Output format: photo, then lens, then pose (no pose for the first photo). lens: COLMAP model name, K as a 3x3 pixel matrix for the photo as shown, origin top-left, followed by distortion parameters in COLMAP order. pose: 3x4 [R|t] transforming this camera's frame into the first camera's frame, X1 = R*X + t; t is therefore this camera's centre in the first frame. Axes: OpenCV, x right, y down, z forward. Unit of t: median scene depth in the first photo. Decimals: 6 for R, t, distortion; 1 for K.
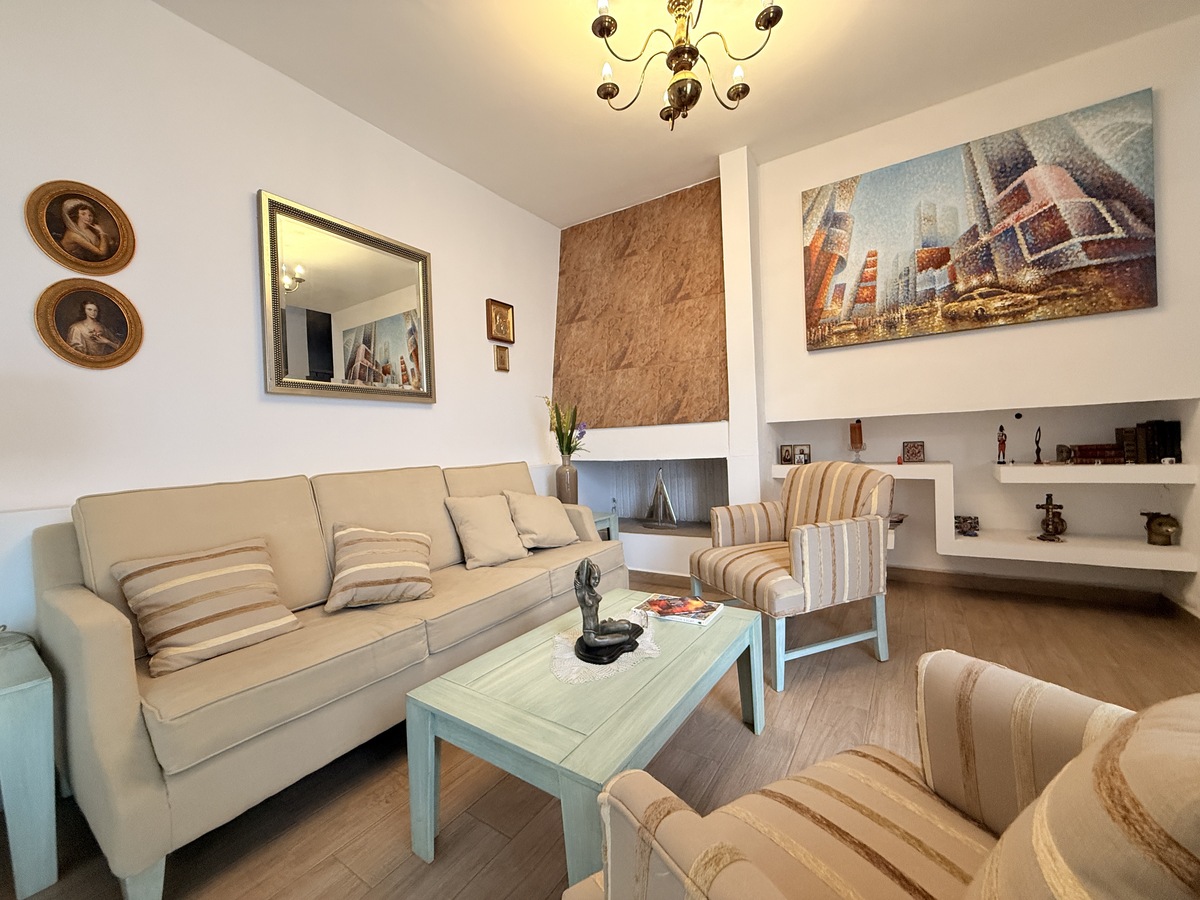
lens RADIAL K [[477.9, 0, 595.2], [0, 477.9, 448.0], [0, 0, 1]] dist [-0.001593, 0.001338]
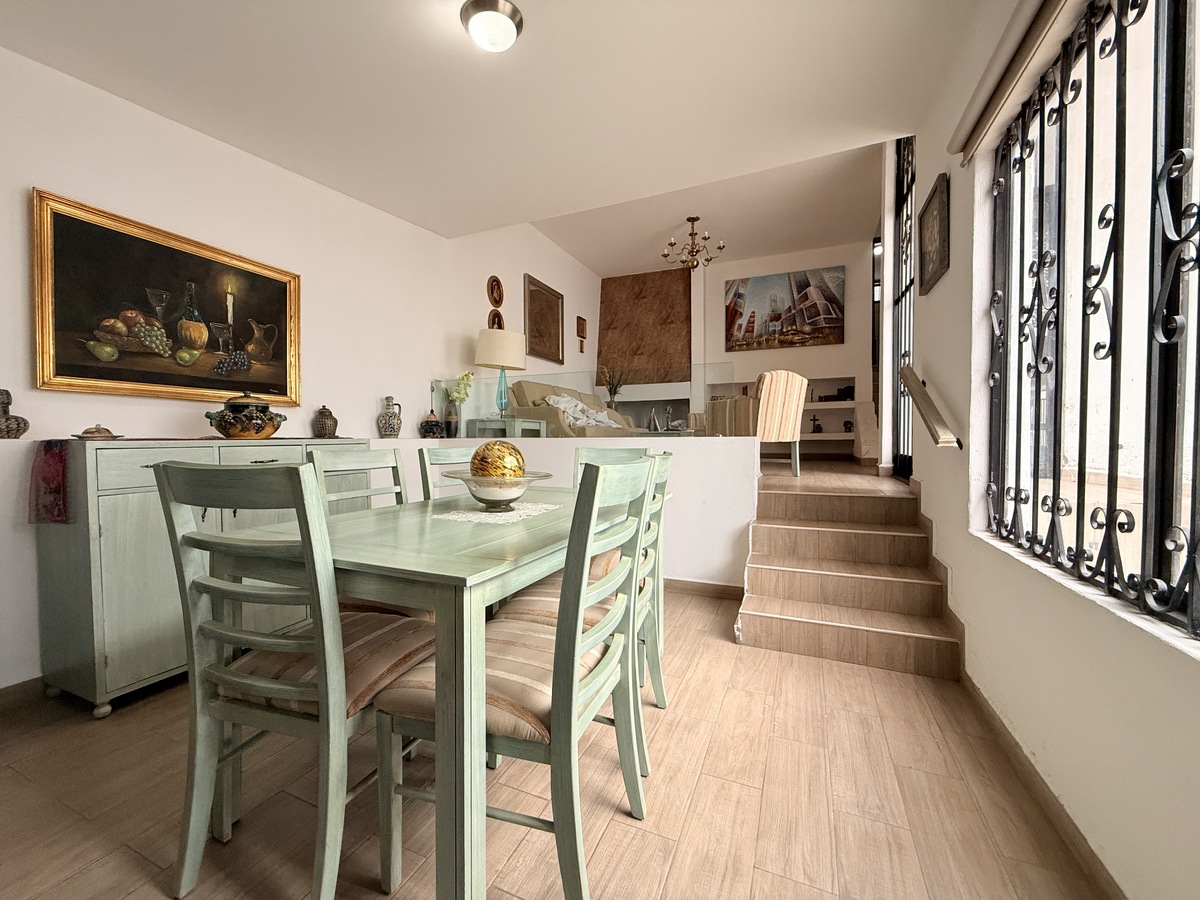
lens RADIAL K [[477.9, 0, 596.0], [0, 477.9, 447.0], [0, 0, 1]] dist [-0.001593, 0.001338]
pose [[0.983373, 0.028731, 0.179311, -0.553730], [-0.029996, 0.999541, 0.004344, 0.255461], [-0.179104, -0.009650, 0.983783, -1.120290]]
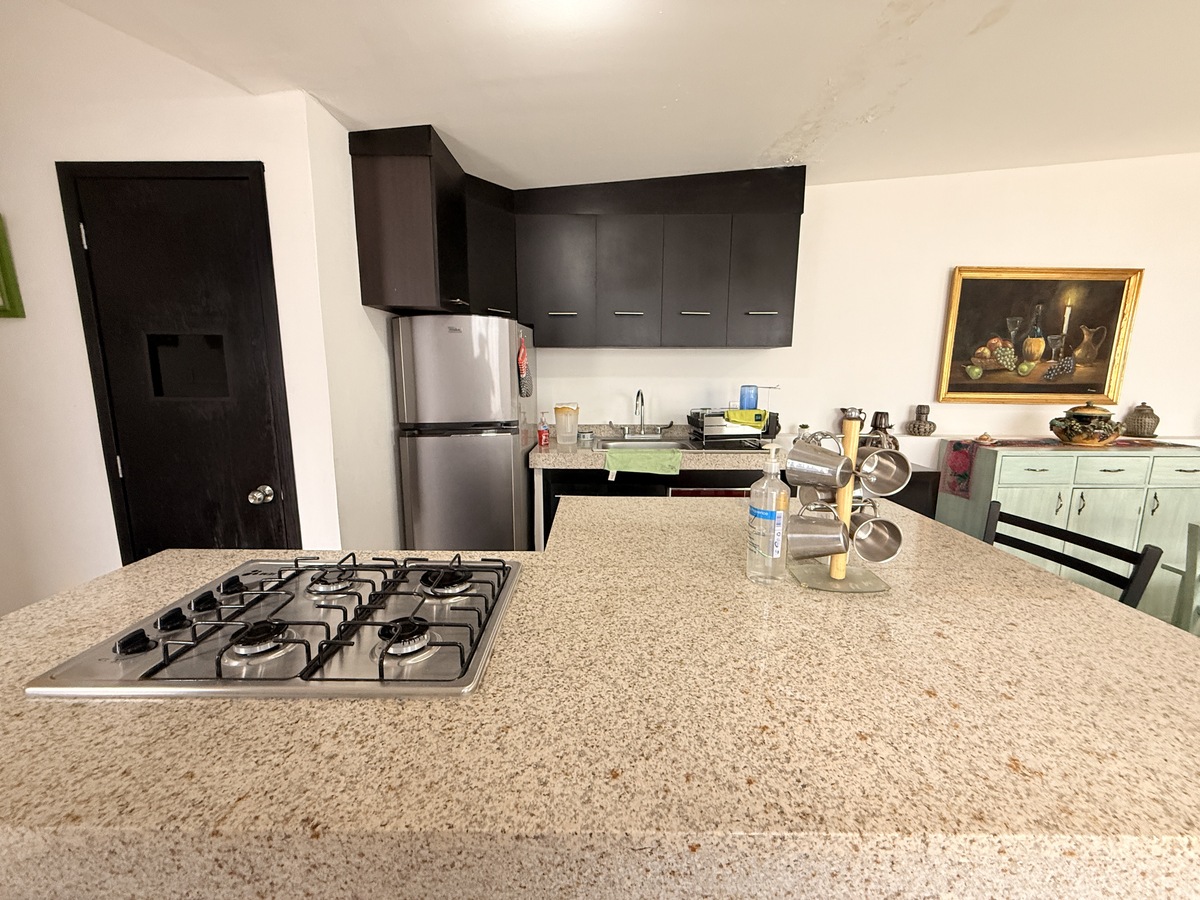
lens RADIAL K [[477.9, 0, 599.7], [0, 477.9, 448.7], [0, 0, 1]] dist [-0.001593, 0.001338]
pose [[0.549903, 0.173478, -0.817014, -0.745932], [-0.030776, 0.981737, 0.187740, 0.129595], [0.834662, -0.078094, 0.545198, -1.493857]]
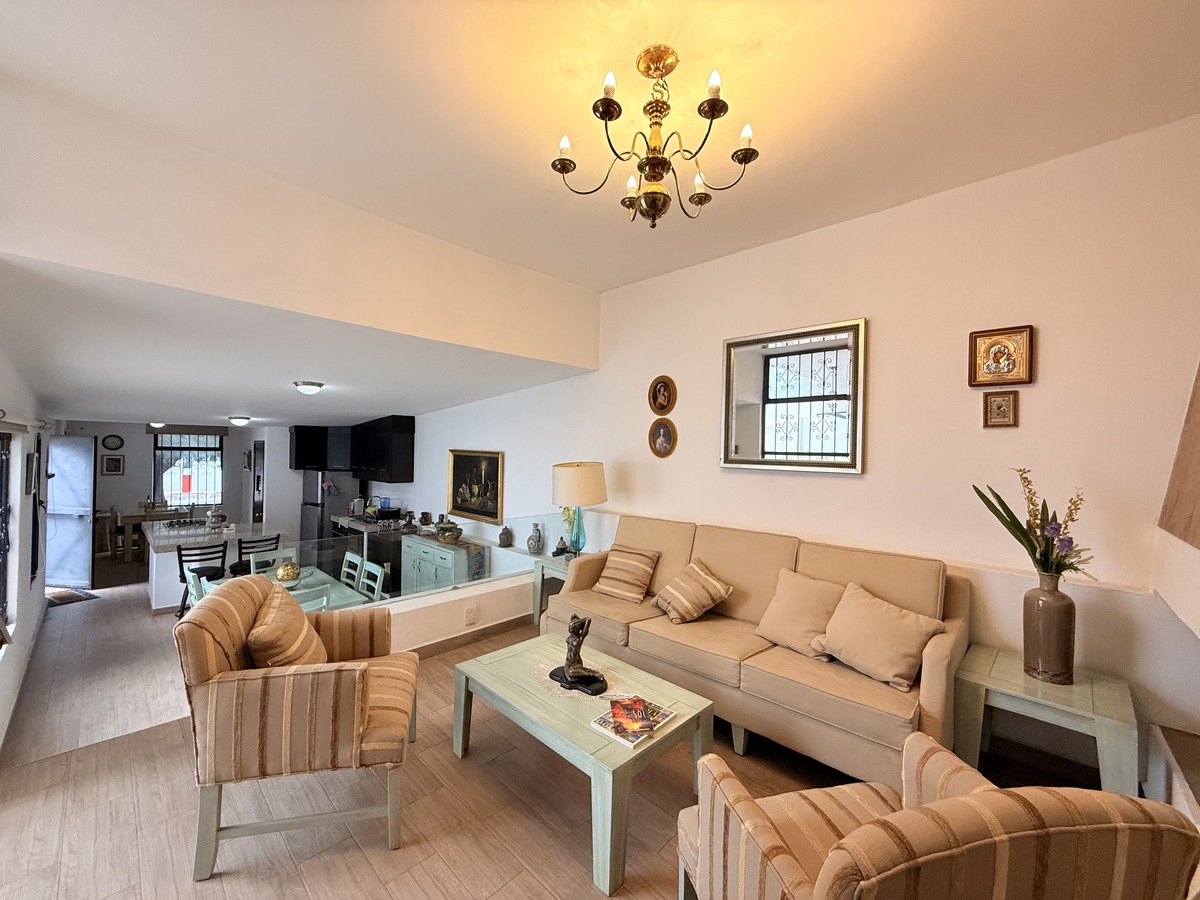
lens RADIAL K [[477.9, 0, 595.1], [0, 477.9, 447.2], [0, 0, 1]] dist [-0.001593, 0.001338]
pose [[-0.174184, 0.029453, -0.984272, 0.685722], [-0.022173, 0.999182, 0.033823, -0.164312], [0.984463, 0.027716, -0.173389, 0.623153]]
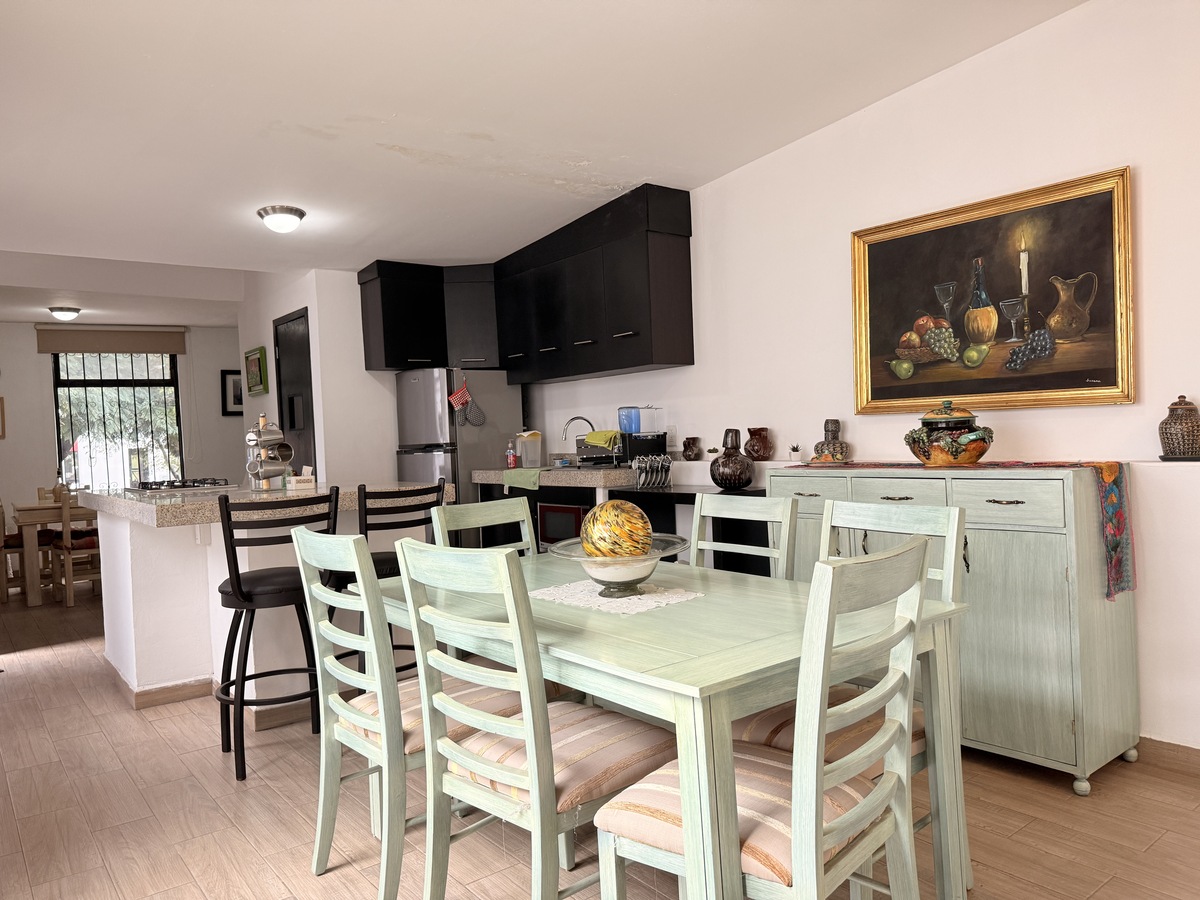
lens RADIAL K [[842.3, 0, 599.3], [0, 842.3, 454.0], [0, 0, 1]] dist [0.028299, -0.035205]
pose [[-0.302832, 0.069841, -0.950481, 0.148655], [0.044289, 0.997265, 0.059168, 0.167682], [0.952014, -0.024178, -0.305097, -0.320227]]
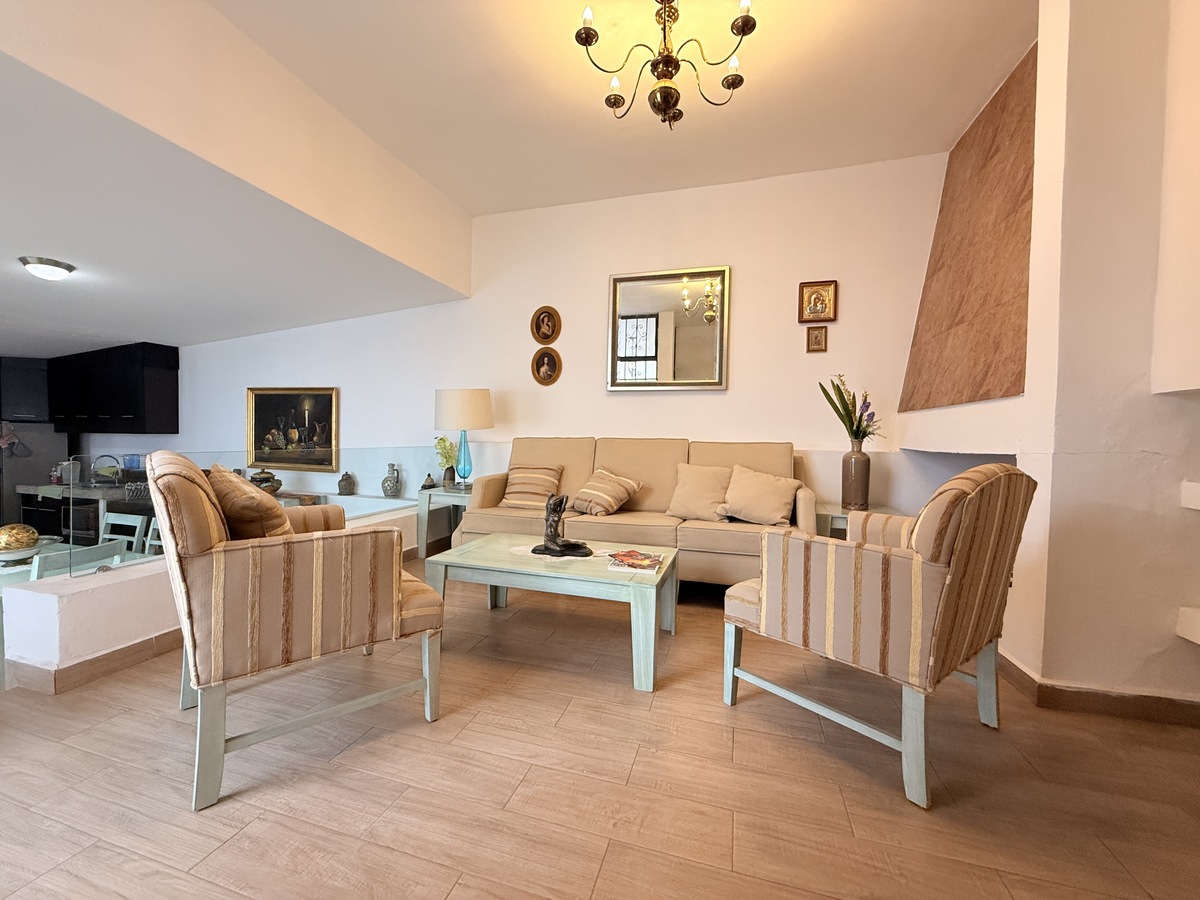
lens RADIAL K [[477.9, 0, 596.5], [0, 477.9, 447.7], [0, 0, 1]] dist [-0.001593, 0.001338]
pose [[0.296436, 0.065752, -0.952787, 0.720581], [-0.035829, 0.997691, 0.057704, -0.005169], [0.954380, 0.017032, 0.298107, 0.317477]]
